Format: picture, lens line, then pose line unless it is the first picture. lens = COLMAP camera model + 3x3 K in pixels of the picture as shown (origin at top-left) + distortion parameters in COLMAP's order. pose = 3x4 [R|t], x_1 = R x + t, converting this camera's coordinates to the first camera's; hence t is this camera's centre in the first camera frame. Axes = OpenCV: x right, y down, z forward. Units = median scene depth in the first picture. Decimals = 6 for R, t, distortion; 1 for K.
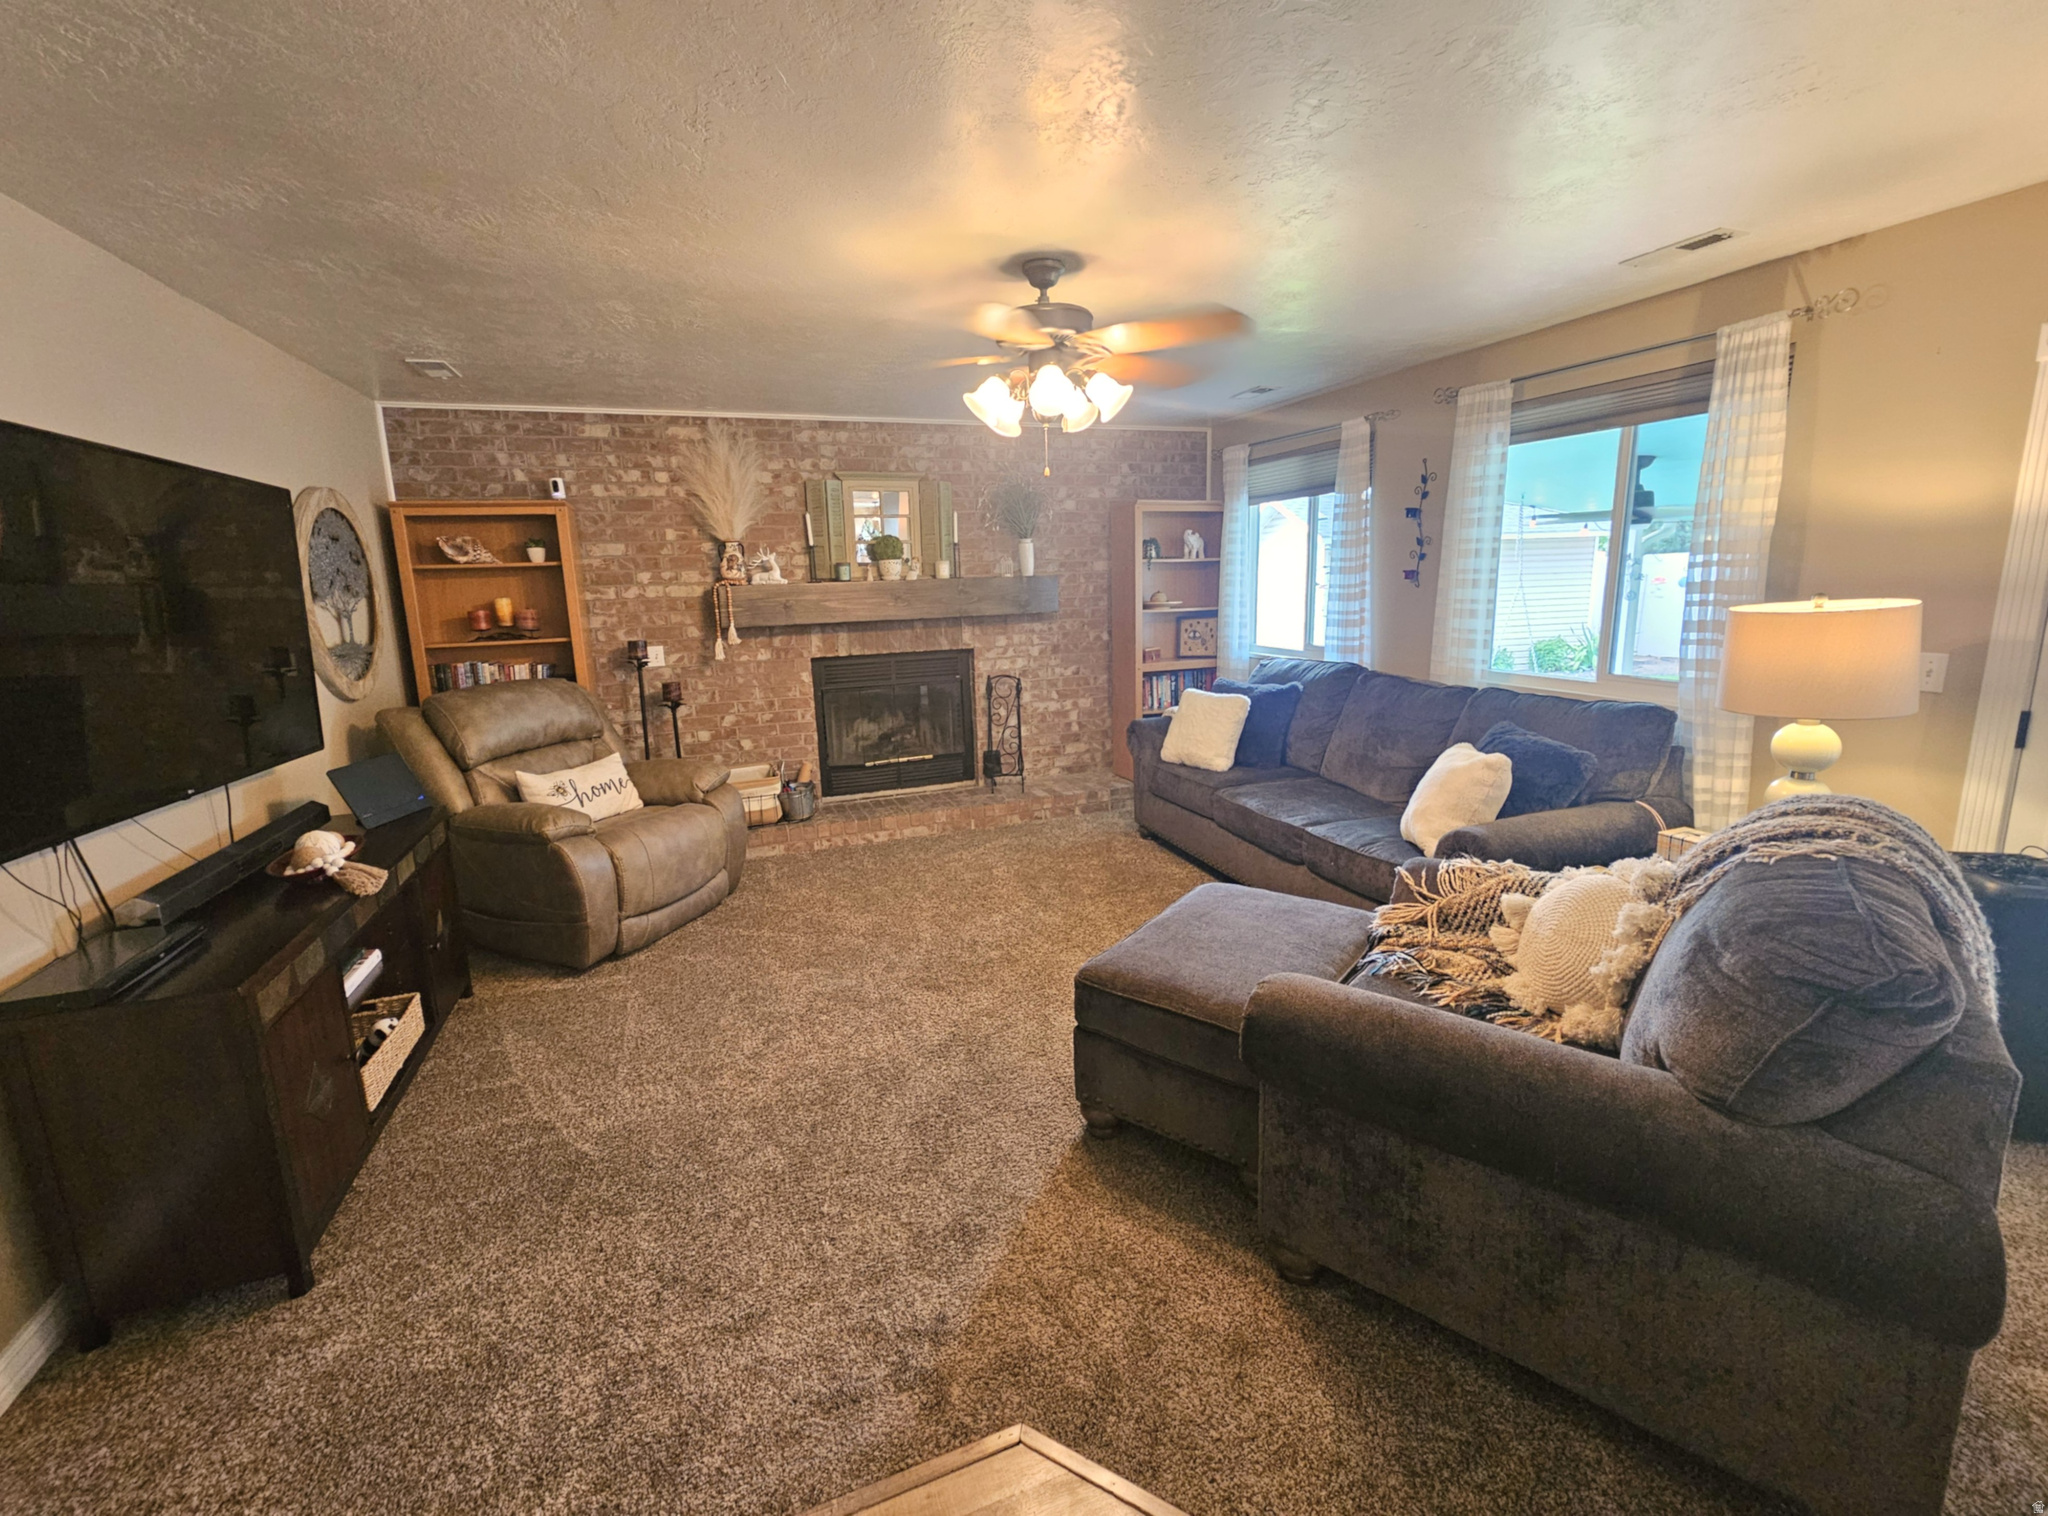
lens RADIAL K [[841.8, 0, 1020.2], [0, 841.8, 751.8], [0, 0, 1]] dist [-0.002957, -0.000592]
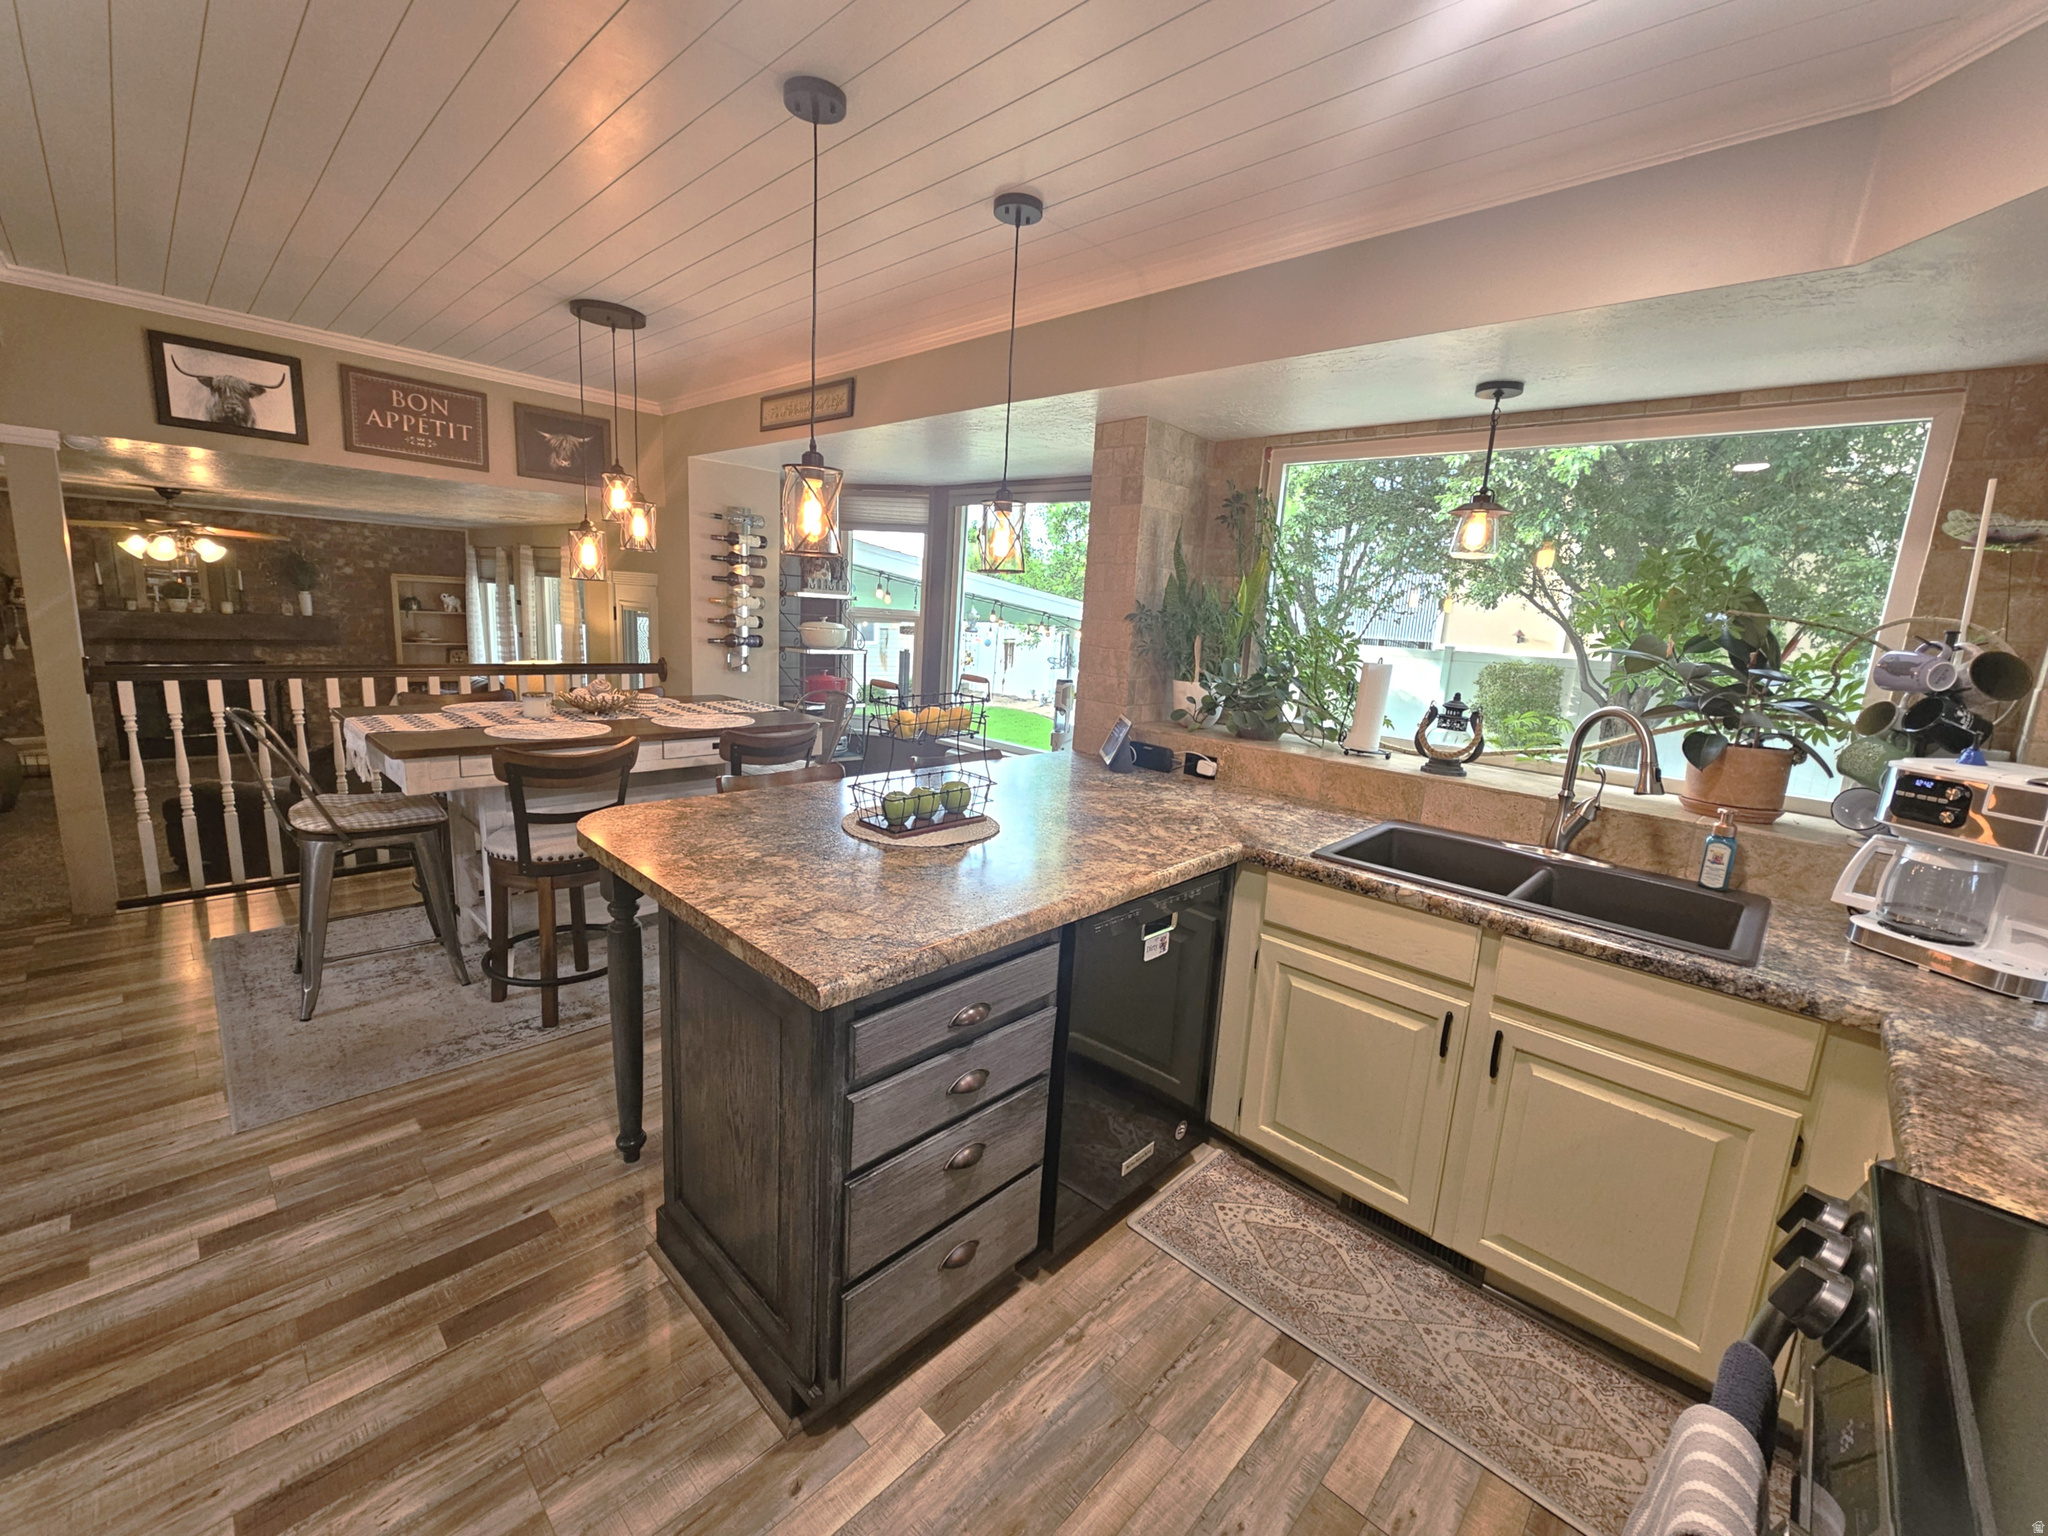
lens RADIAL K [[841.8, 0, 1032.4], [0, 841.8, 761.7], [0, 0, 1]] dist [-0.002957, -0.000592]
pose [[0.896303, 0.000892, 0.443442, 0.510253], [0.009275, 0.999742, -0.020758, 0.097312], [-0.443346, 0.022718, 0.896063, -0.925004]]
